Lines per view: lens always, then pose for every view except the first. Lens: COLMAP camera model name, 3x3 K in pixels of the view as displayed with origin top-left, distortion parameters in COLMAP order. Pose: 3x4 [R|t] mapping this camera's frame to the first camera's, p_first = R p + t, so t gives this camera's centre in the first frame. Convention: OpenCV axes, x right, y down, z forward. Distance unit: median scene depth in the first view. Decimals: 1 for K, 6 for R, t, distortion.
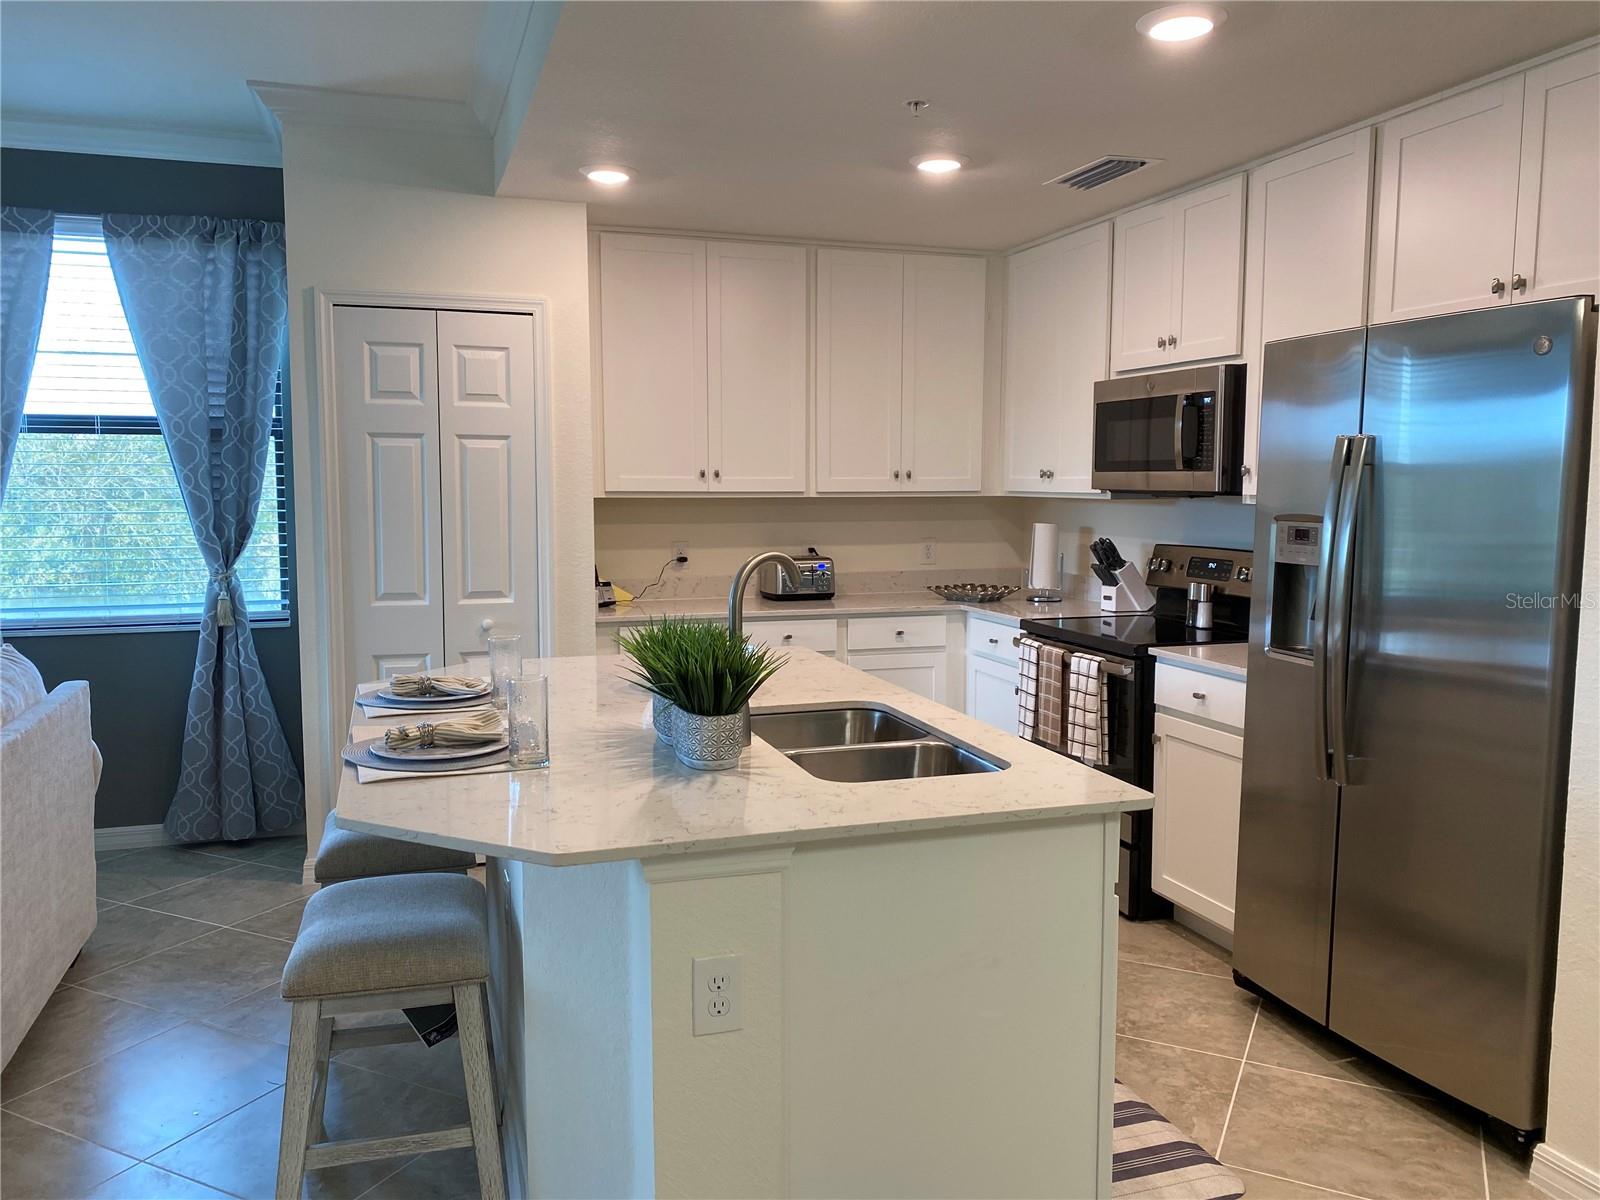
lens RADIAL K [[1221.2, 0, 796.3], [0, 1221.2, 595.2], [0, 0, 1]] dist [0.040734, -0.042599]
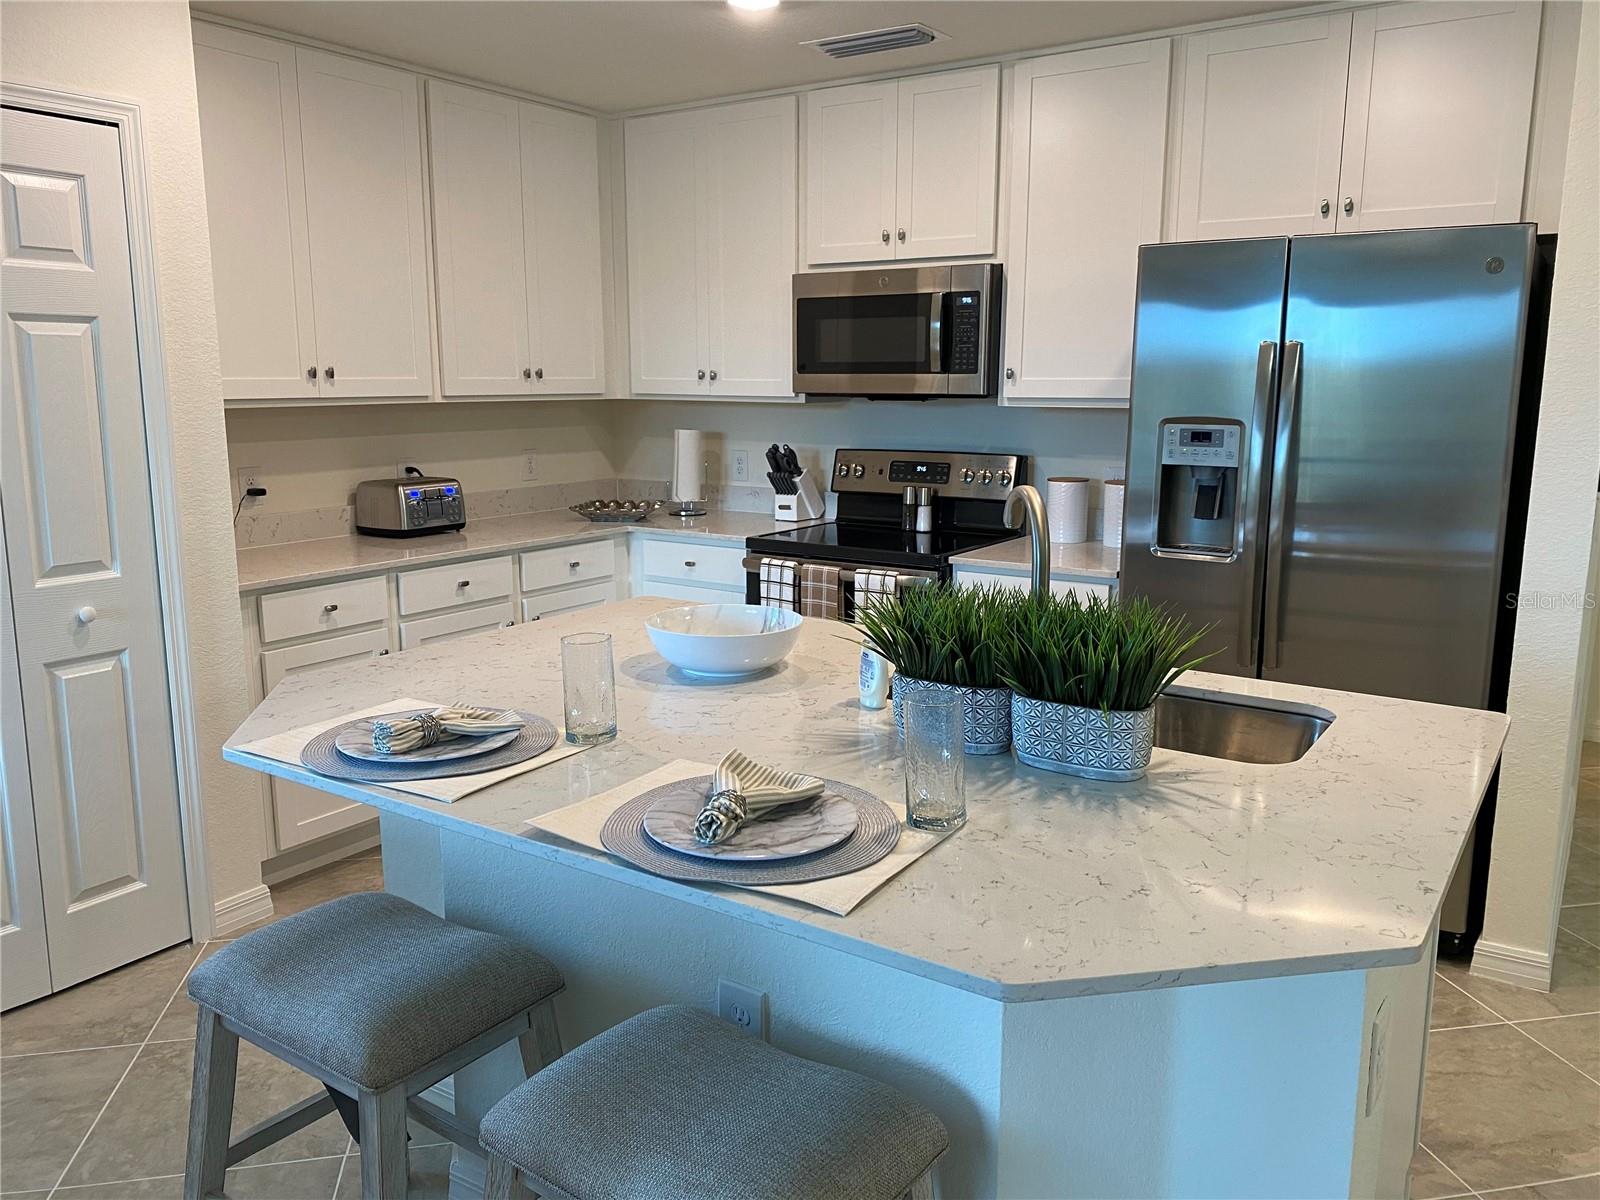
lens RADIAL K [[1210.7, 0, 800.0], [0, 1210.7, 600.0], [0, 0, 1]] dist [0.053276, -0.093232]
pose [[0.791892, -0.113371, 0.600045, -0.337914], [0.058527, 0.992182, 0.110221, -0.032051], [-0.607850, -0.052164, 0.792337, 0.265465]]
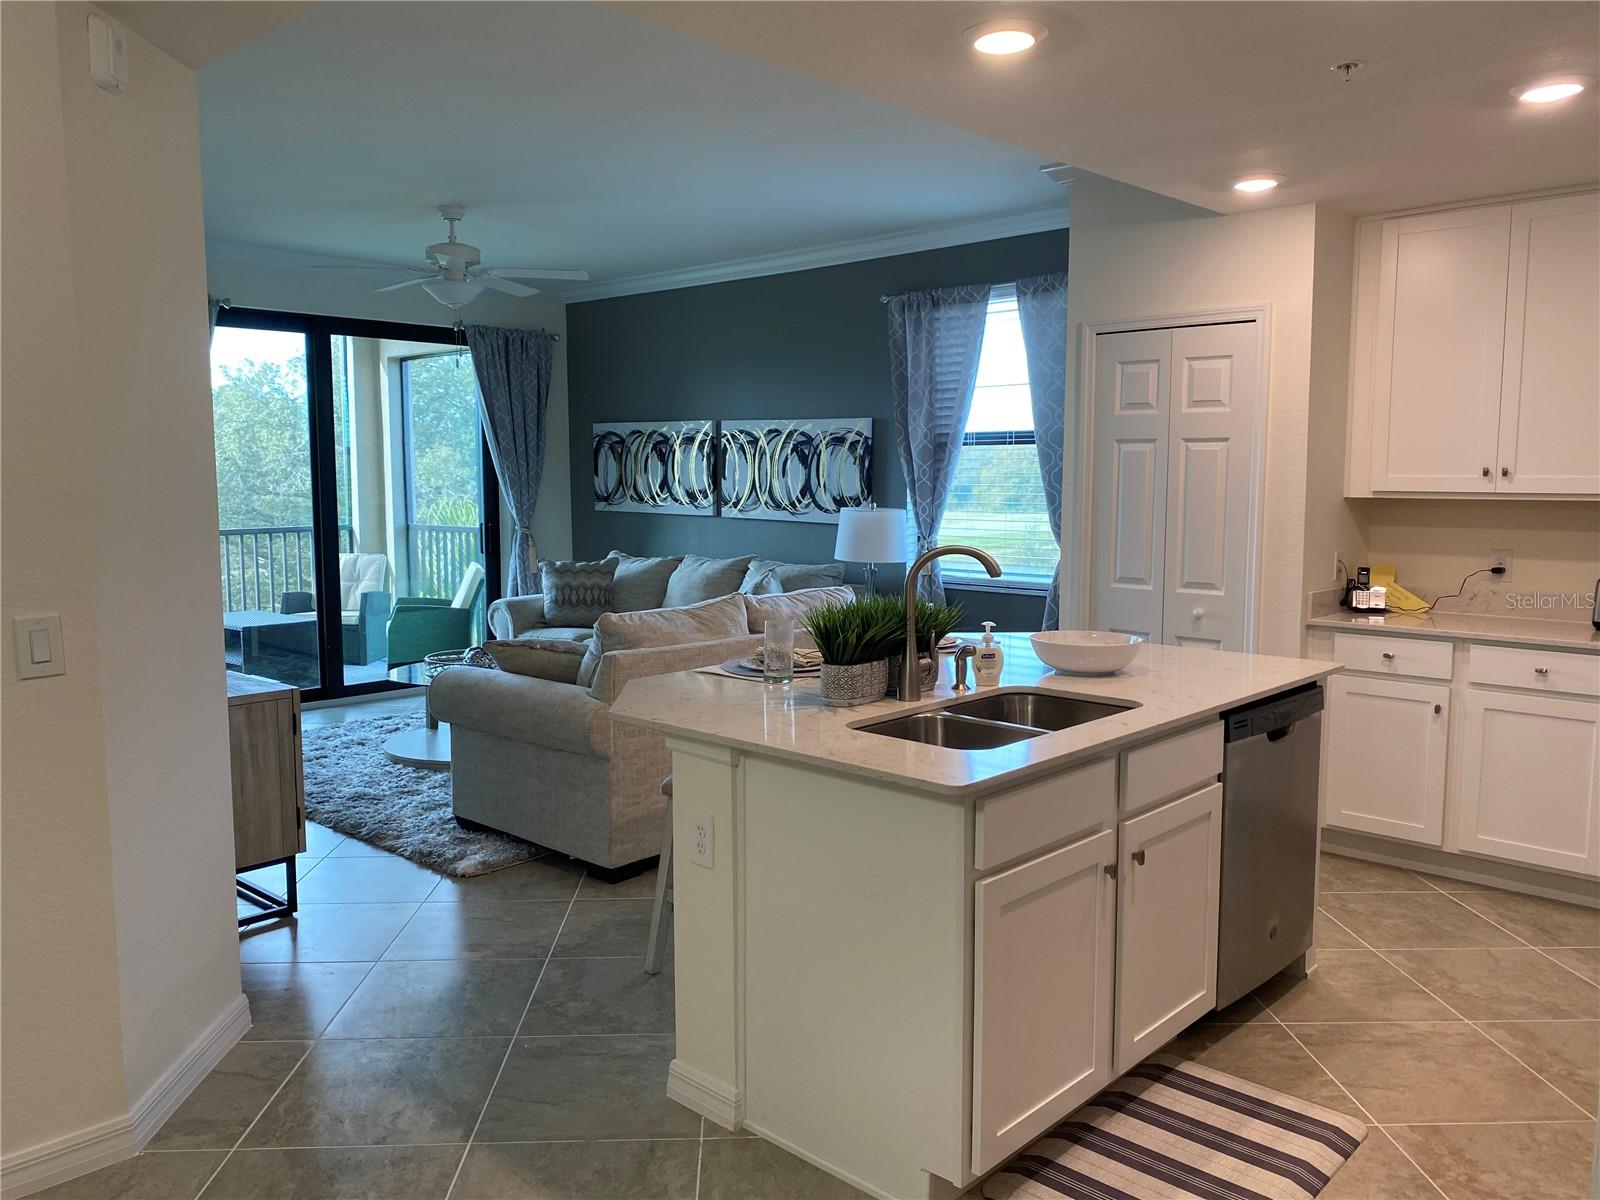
lens RADIAL K [[1241.2, 0, 800.0], [0, 1241.2, 600.0], [0, 0, 1]] dist [0.077152, -0.106344]
pose [[0.476169, 0.087915, -0.874948, 0.543901], [-0.082843, 0.995049, 0.054898, -0.019219], [0.875443, 0.046342, 0.481095, 0.159771]]
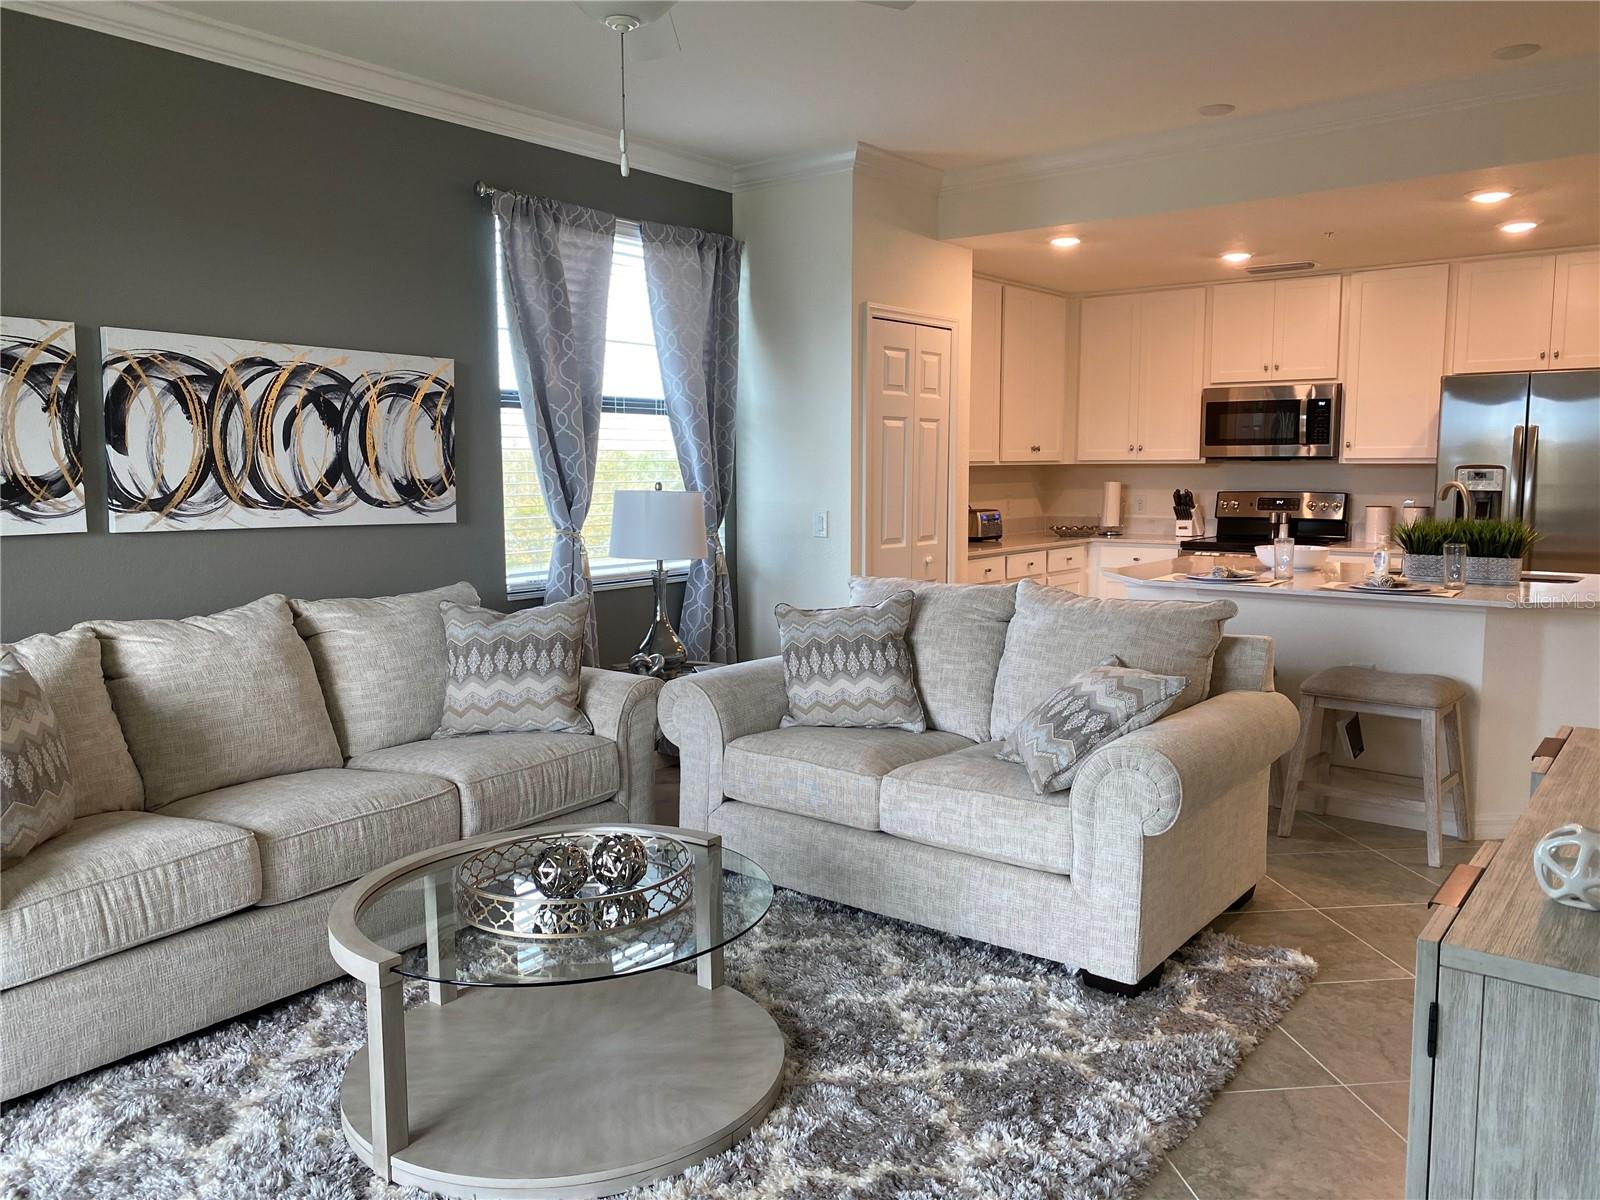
lens RADIAL K [[1210.7, 0, 800.0], [0, 1210.7, 600.0], [0, 0, 1]] dist [0.053276, -0.093232]
pose [[0.835059, -0.067644, 0.545986, -1.090723], [0.057818, 0.997707, 0.035180, 0.012035], [-0.547114, 0.002191, 0.837055, -0.028045]]
